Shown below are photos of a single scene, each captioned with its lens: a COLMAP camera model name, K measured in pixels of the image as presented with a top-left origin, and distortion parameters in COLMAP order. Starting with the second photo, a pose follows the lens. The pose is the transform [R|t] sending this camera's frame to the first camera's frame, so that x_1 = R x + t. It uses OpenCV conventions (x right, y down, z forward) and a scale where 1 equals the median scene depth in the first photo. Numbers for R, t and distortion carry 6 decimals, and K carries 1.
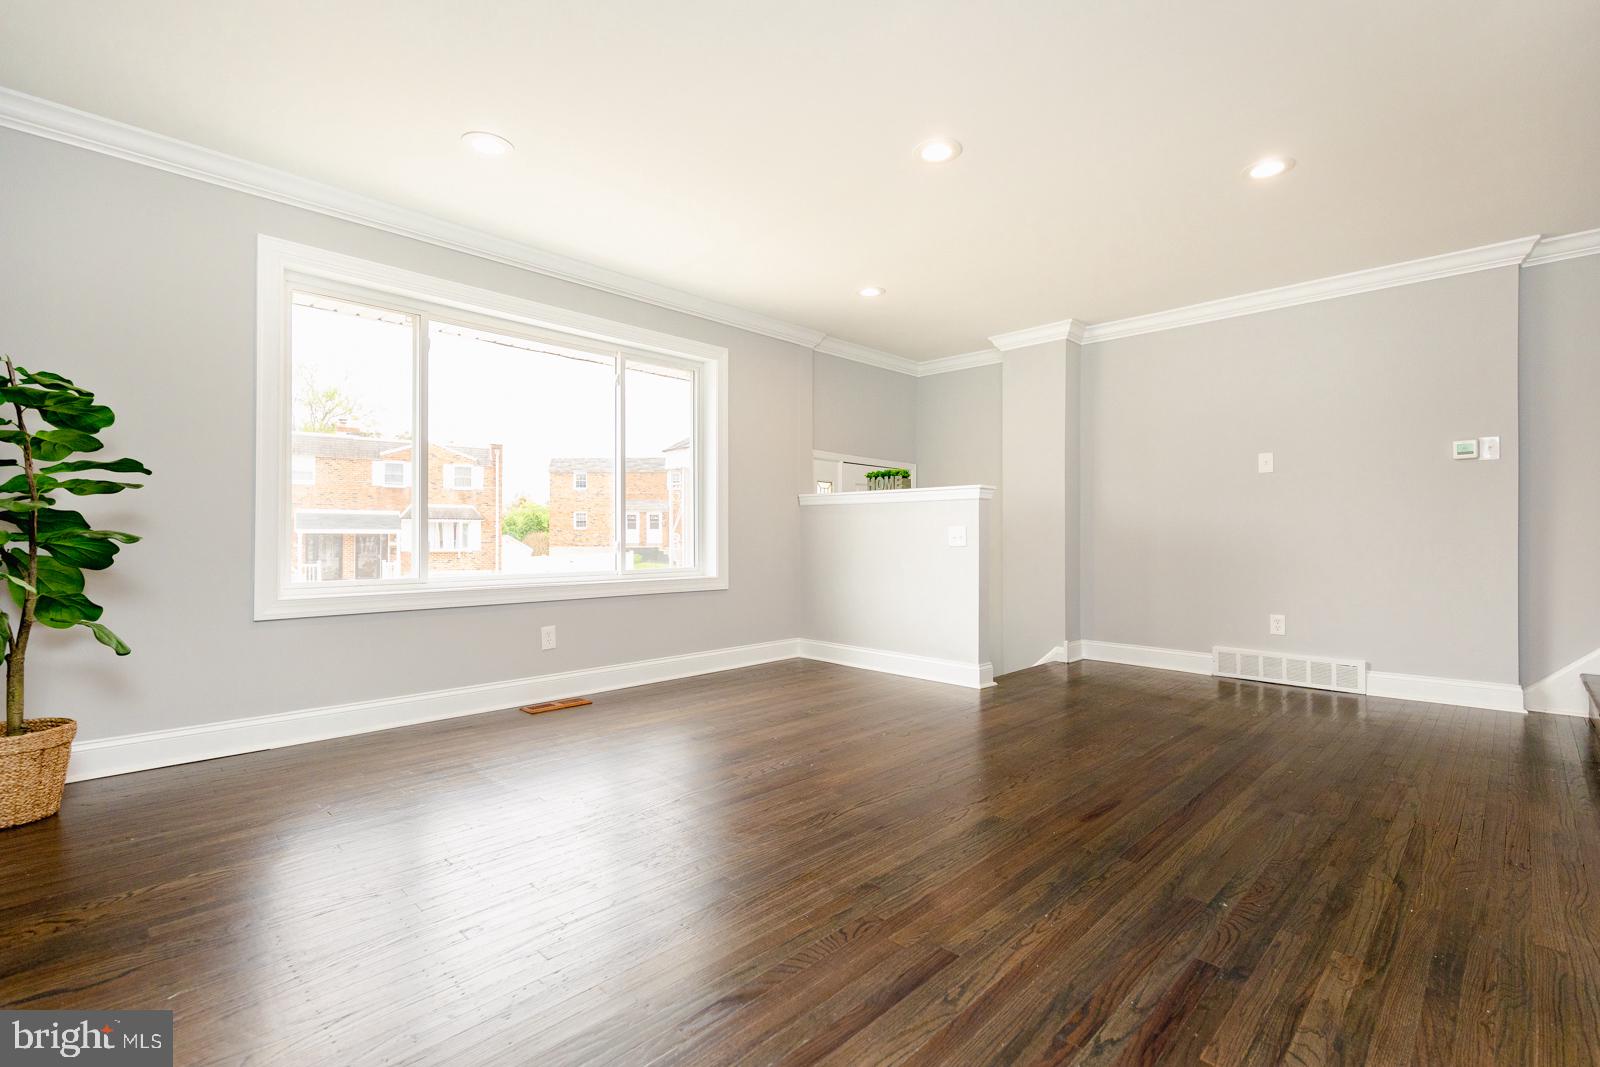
lens RADIAL K [[727.2, 0, 773.6], [0, 727.2, 517.8], [0, 0, 1]] dist [0.001601, -0.001509]
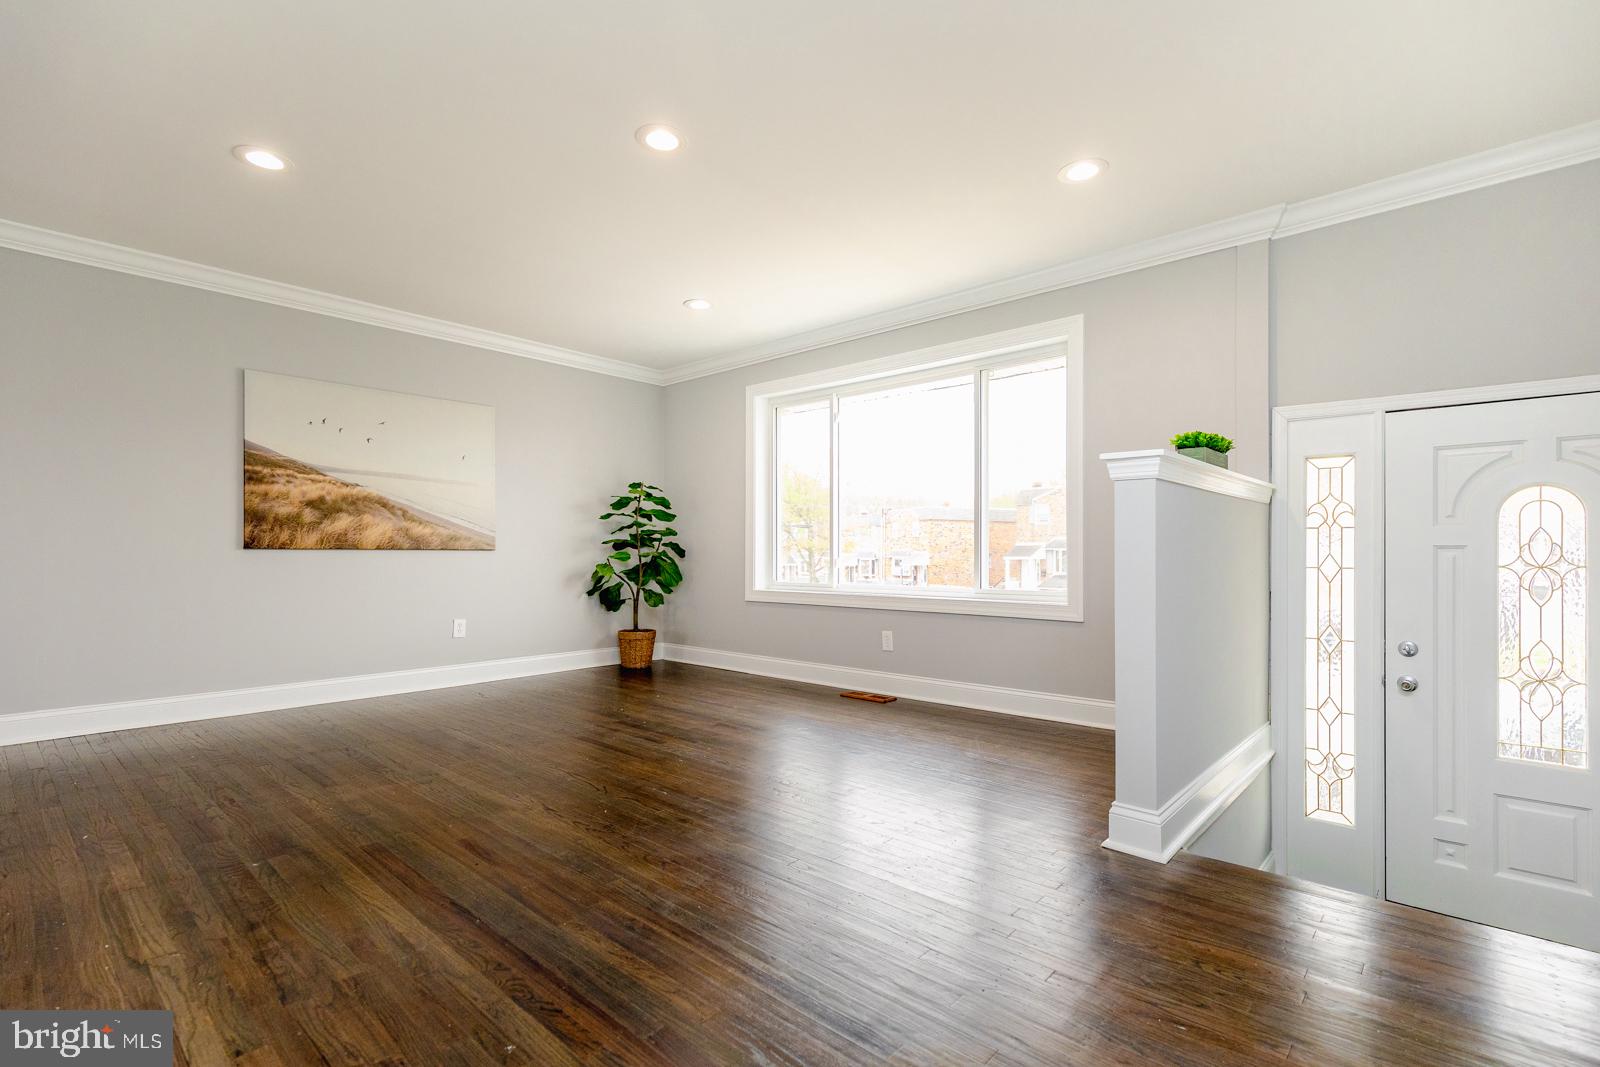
lens RADIAL K [[727.2, 0, 856.1], [0, 727.2, 554.1], [0, 0, 1]] dist [0.001601, -0.001509]
pose [[0.106155, 0.000615, -0.994349, 1.132864], [0.020046, 0.999795, 0.002758, 0.027400], [0.994147, -0.020226, 0.106121, 1.108014]]
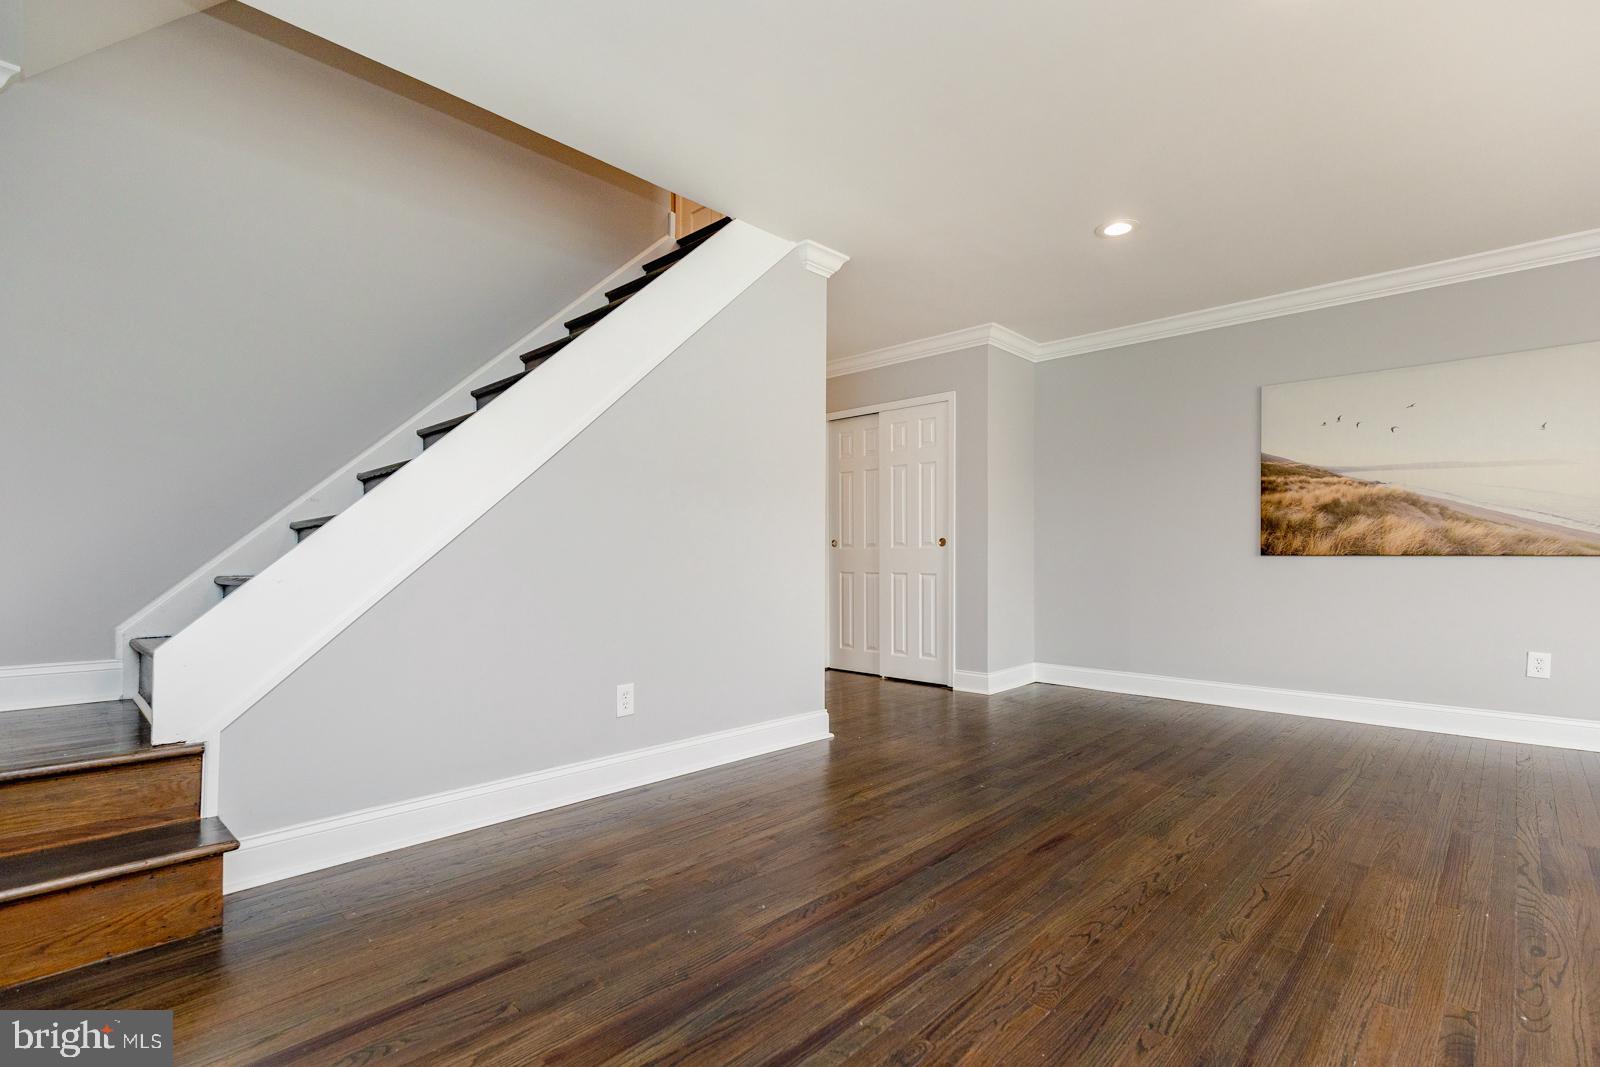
lens RADIAL K [[754.4, 0, 758.2], [0, 754.4, 558.1], [0, 0, 1]] dist [-0.002380, -0.000296]
pose [[-0.999977, -0.002933, -0.006090, 0.675346], [-0.002808, 0.999789, -0.020333, 0.036850], [0.006148, -0.020315, -0.999775, 1.602970]]
